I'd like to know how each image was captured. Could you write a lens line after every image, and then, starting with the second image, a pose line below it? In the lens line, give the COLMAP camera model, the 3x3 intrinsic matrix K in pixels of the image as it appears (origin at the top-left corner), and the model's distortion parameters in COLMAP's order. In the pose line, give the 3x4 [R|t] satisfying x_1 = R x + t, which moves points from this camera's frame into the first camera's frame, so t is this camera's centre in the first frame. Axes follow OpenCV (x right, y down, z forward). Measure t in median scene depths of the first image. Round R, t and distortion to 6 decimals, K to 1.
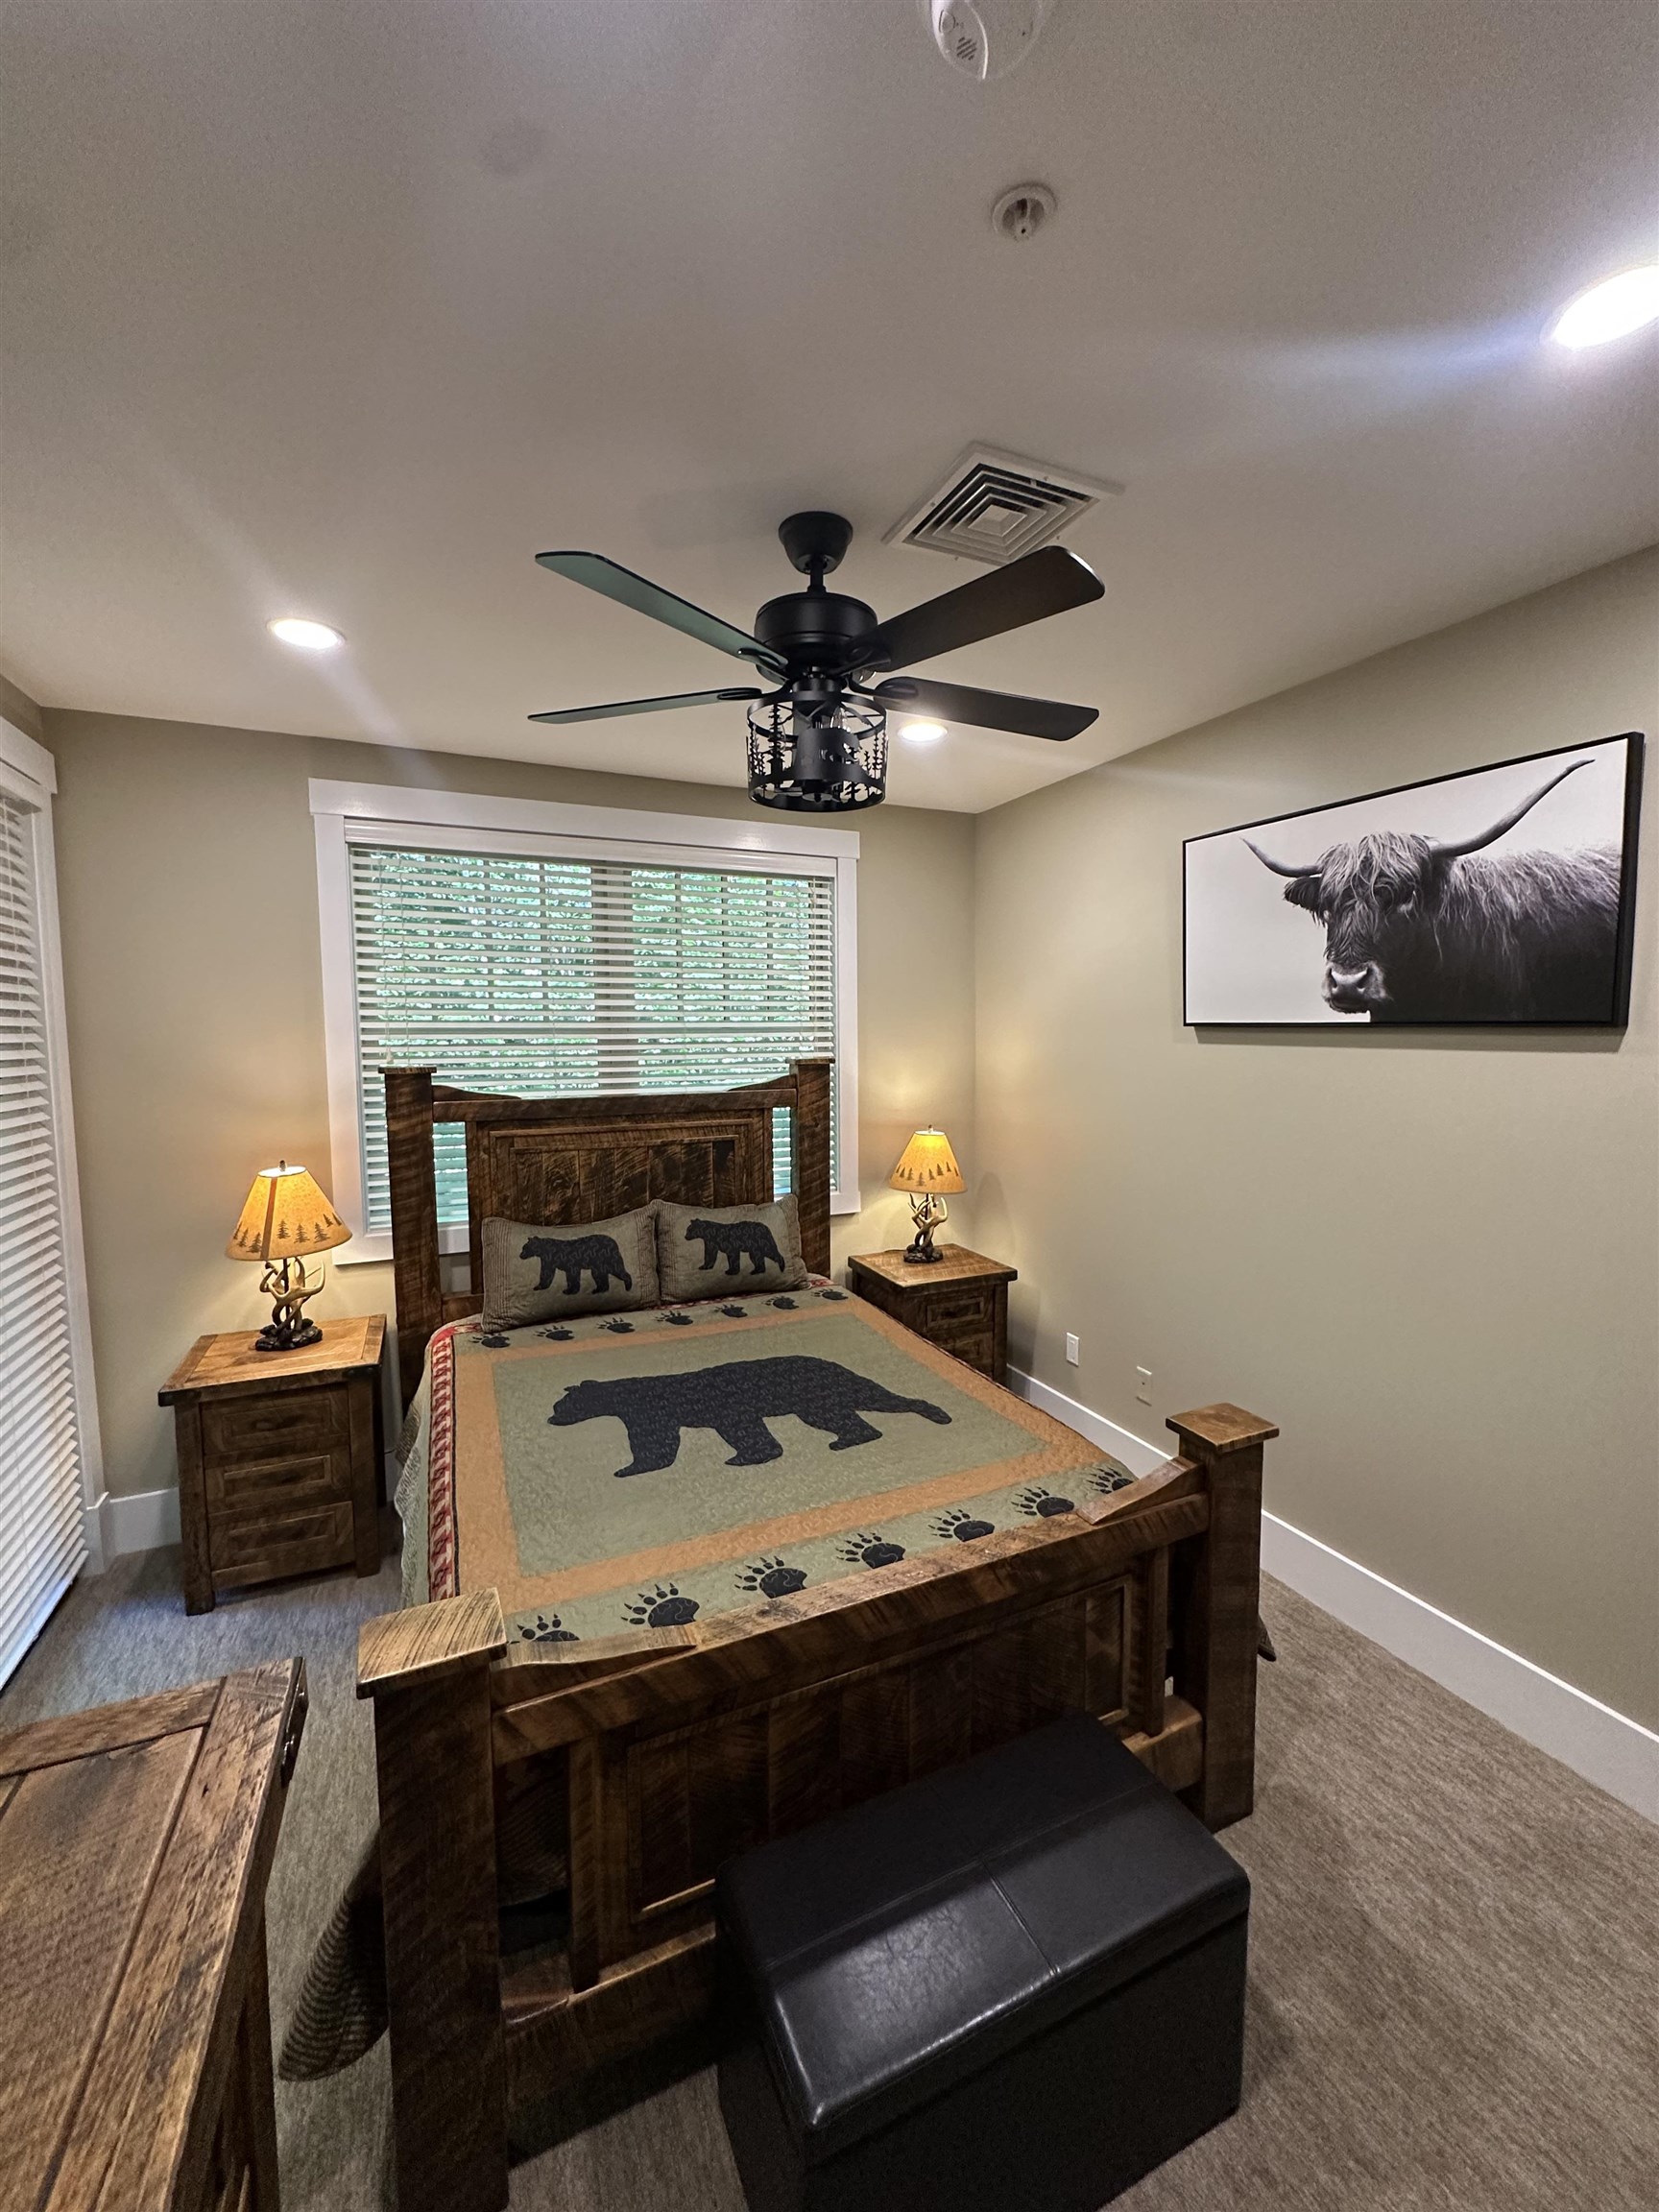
lens RADIAL K [[881.7, 0, 832.7], [0, 881.7, 1100.4], [0, 0, 1]] dist [0.001374, 0.000963]
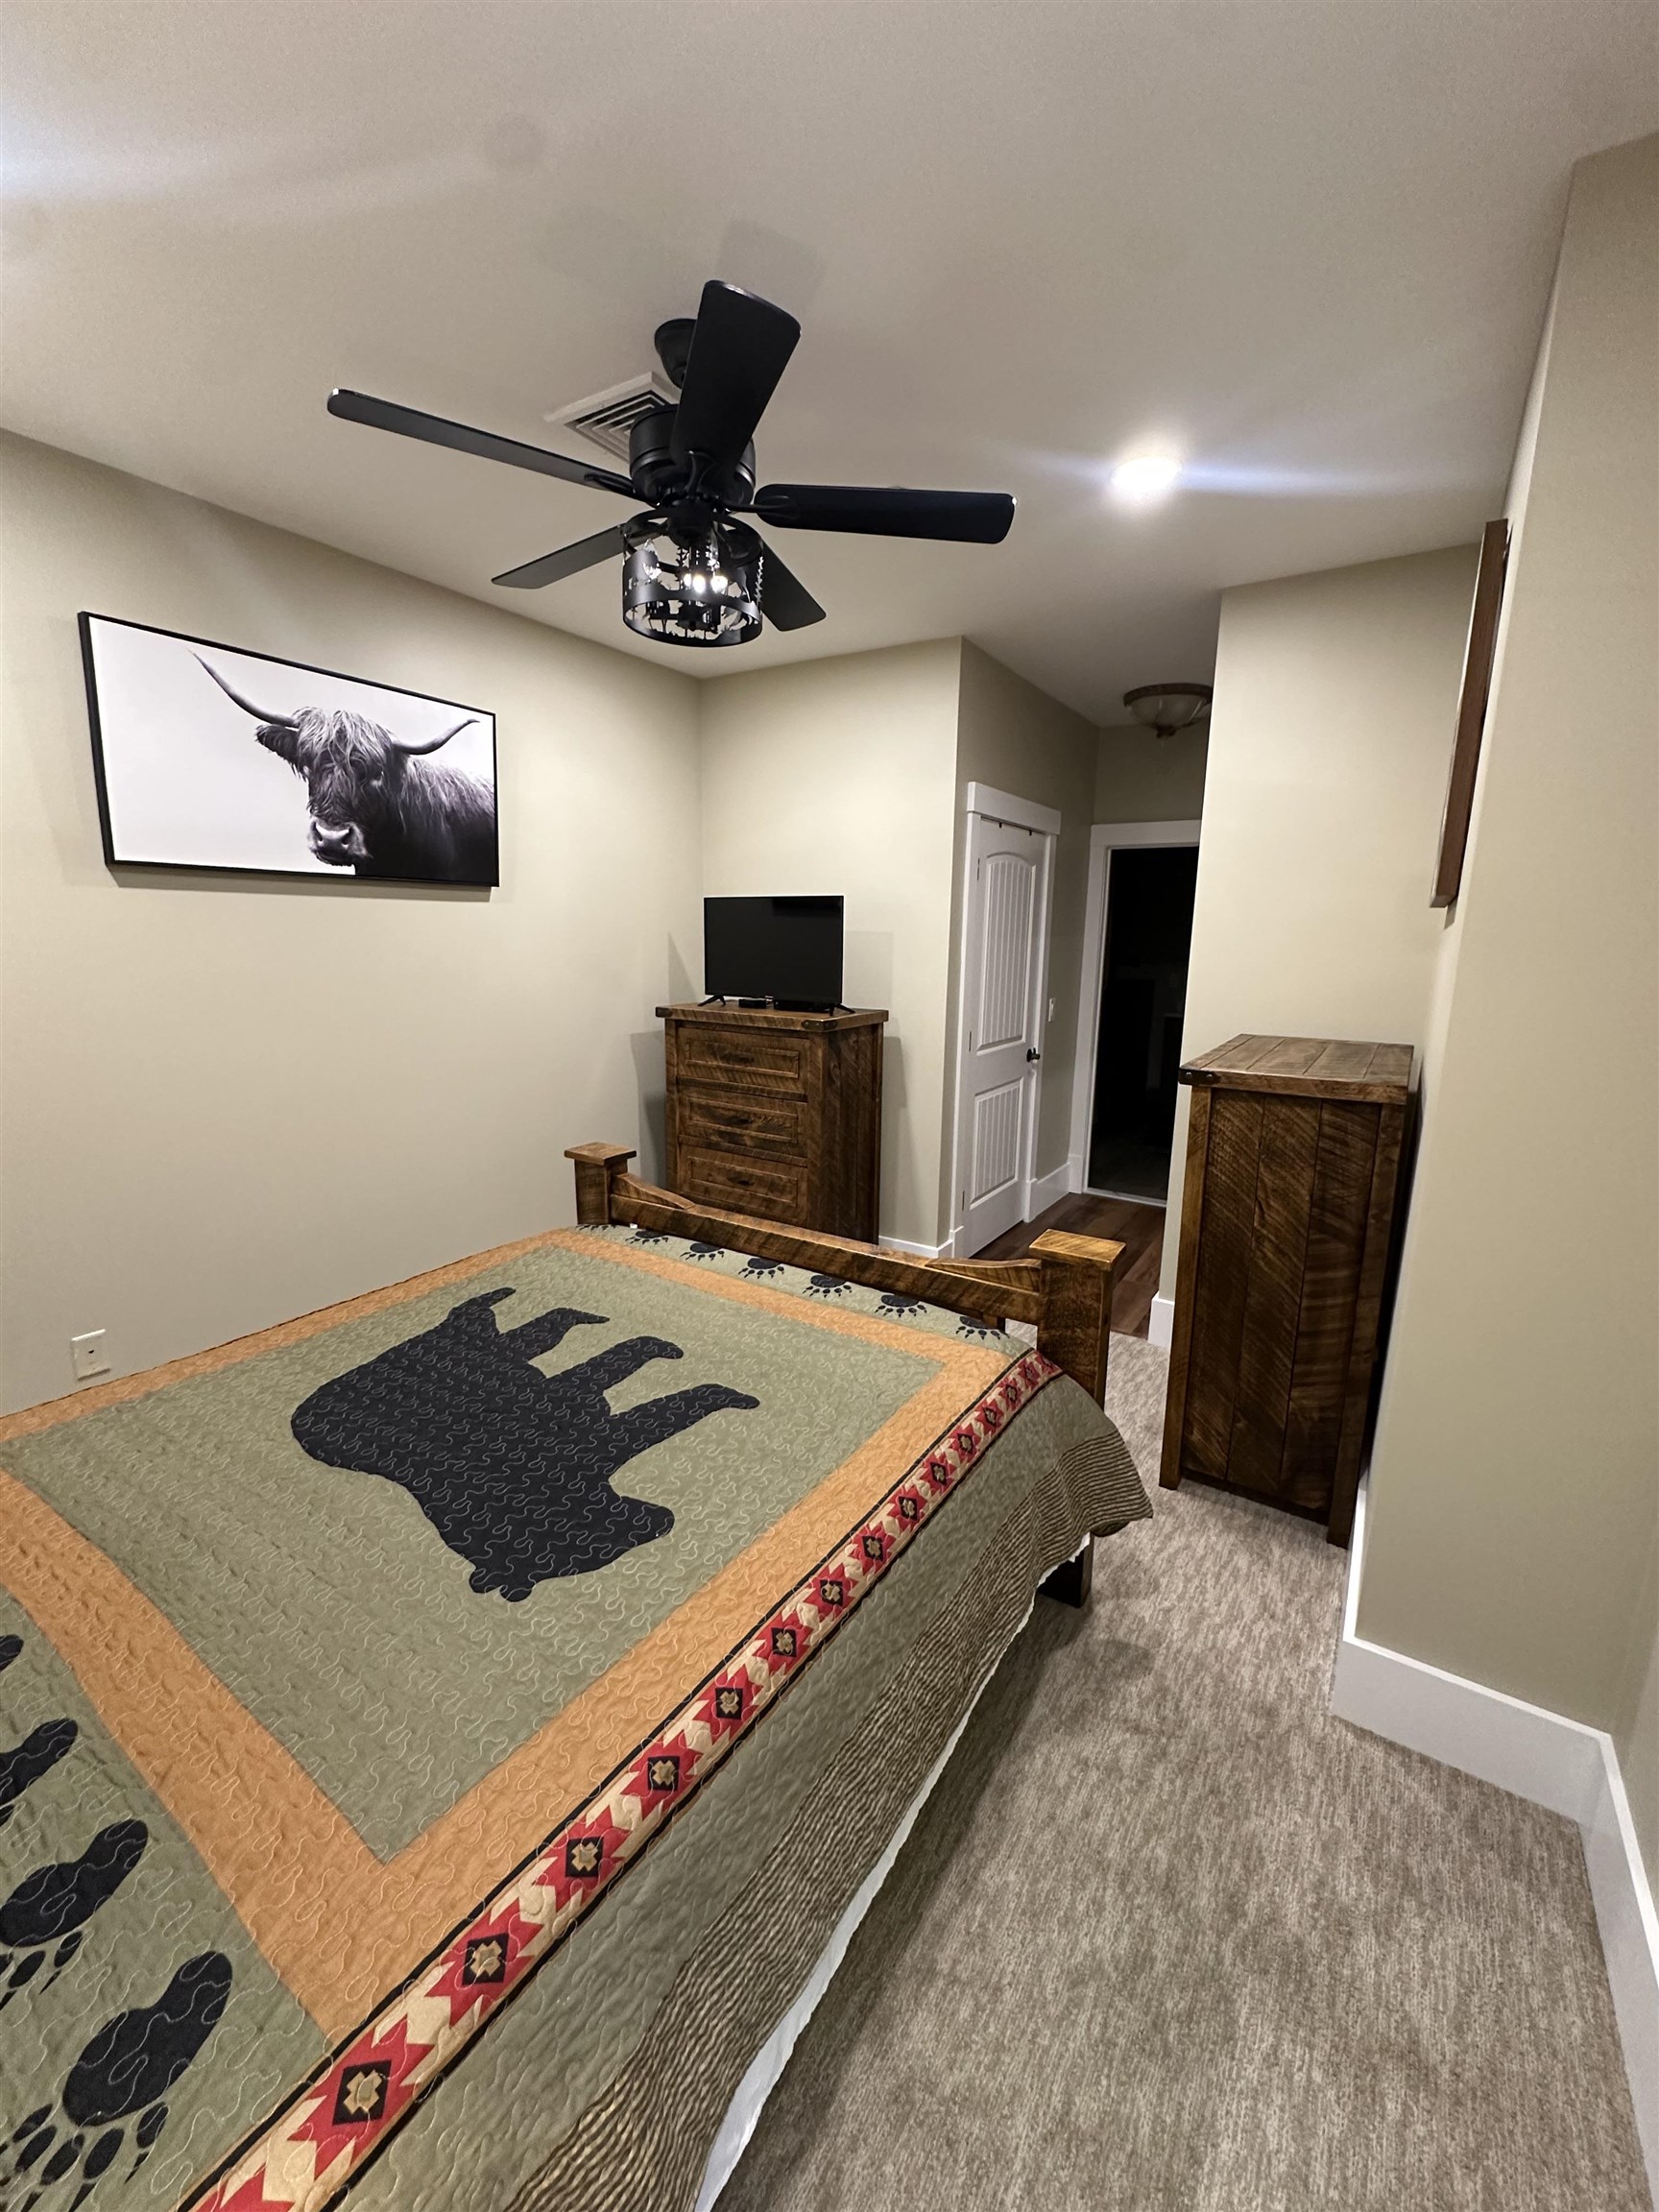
lens RADIAL K [[881.7, 0, 828.6], [0, 881.7, 1097.6], [0, 0, 1]] dist [0.001374, 0.000963]
pose [[-0.534351, -0.161273, 0.829735, -0.789643], [0.060642, 0.971786, 0.227936, -0.028724], [-0.843084, 0.172114, -0.509495, 1.136048]]
